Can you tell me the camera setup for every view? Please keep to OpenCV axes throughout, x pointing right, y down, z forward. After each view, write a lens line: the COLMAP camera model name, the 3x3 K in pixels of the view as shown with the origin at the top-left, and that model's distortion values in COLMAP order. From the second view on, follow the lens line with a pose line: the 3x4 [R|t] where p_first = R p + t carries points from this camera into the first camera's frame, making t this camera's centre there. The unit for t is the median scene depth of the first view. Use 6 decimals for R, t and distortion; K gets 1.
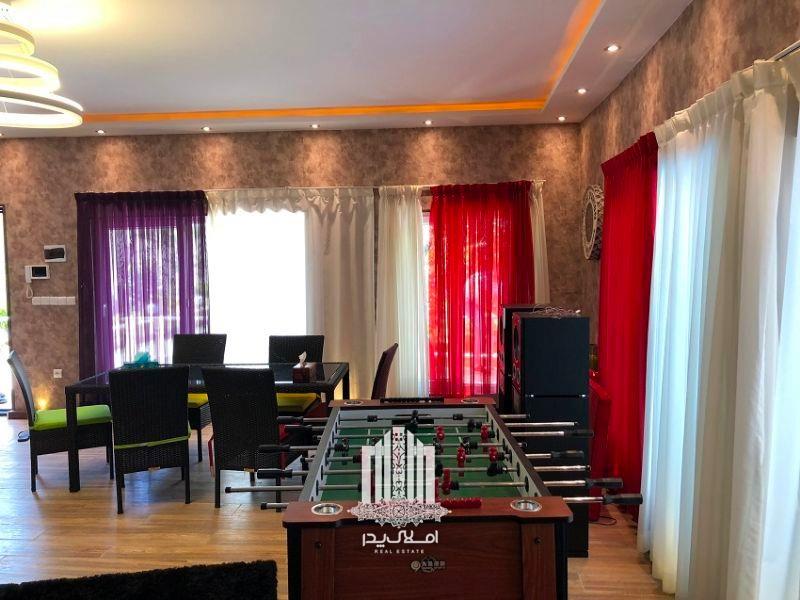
lens RADIAL K [[679.2, 0, 400.1], [0, 679.2, 284.4], [0, 0, 1]] dist [0.013771, -0.001865]
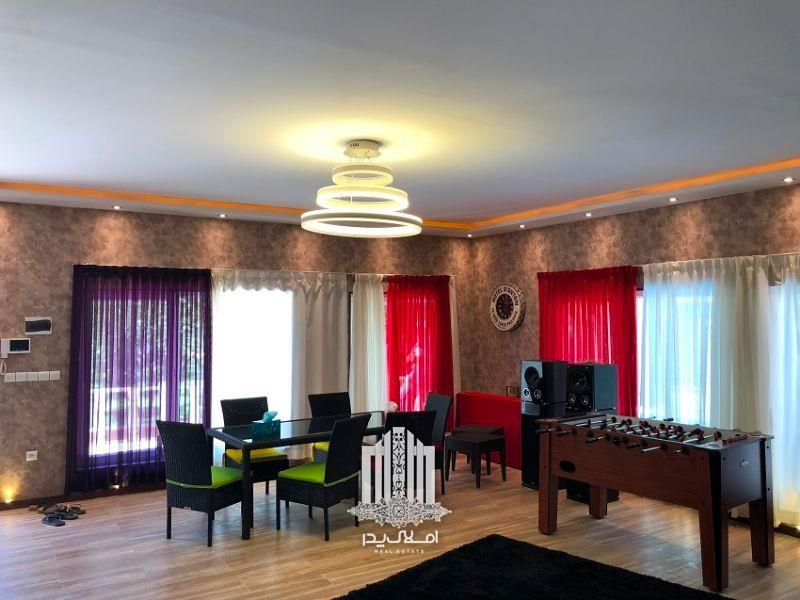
lens RADIAL K [[651.3, 0, 404.2], [0, 651.3, 294.3], [0, 0, 1]] dist [0.044546, -0.039463]
pose [[0.800487, 0.030076, 0.598595, -0.665553], [0.026554, 0.995980, -0.085553, 0.002521], [-0.598762, 0.084379, 0.796470, -0.033220]]
